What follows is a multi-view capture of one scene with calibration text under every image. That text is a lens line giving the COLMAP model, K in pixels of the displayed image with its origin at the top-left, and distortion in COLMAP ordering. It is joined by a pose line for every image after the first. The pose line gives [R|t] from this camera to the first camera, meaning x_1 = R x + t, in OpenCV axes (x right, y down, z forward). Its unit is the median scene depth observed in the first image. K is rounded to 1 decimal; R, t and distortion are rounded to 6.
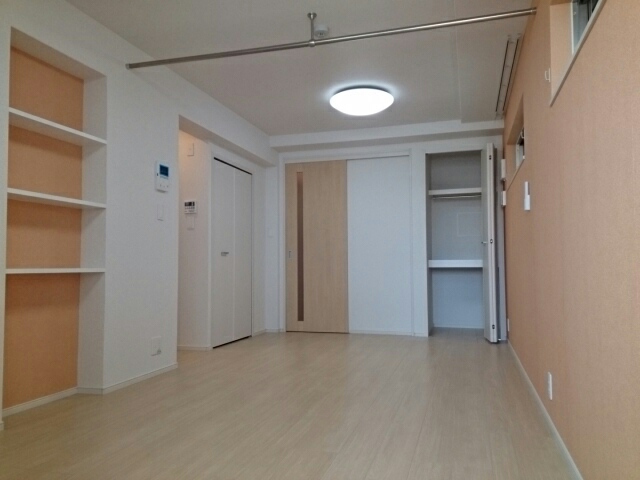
lens RADIAL K [[479.3, 0, 320.0], [0, 479.3, 240.0], [0, 0, 1]] dist [0.076184, 0.000480]
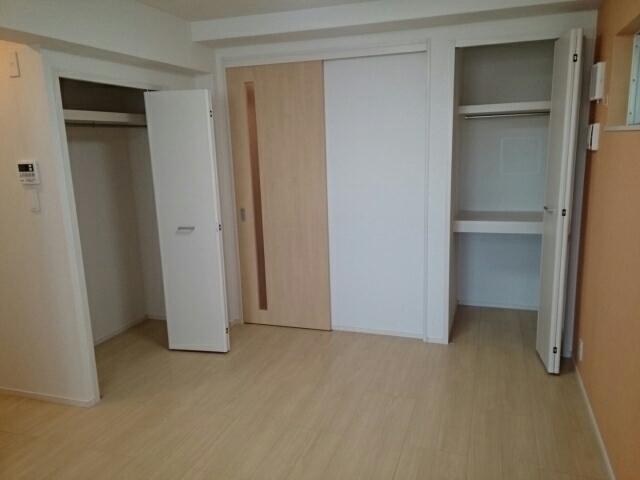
lens RADIAL K [[512.0, 0, 320.0], [0, 512.0, 240.0], [0, 0, 1]] dist [0.055523, 0.000269]
pose [[0.998499, -0.015927, -0.052396, 0.083573], [0.027899, 0.971245, 0.236440, -0.102686], [0.047124, -0.237547, 0.970232, 0.327385]]
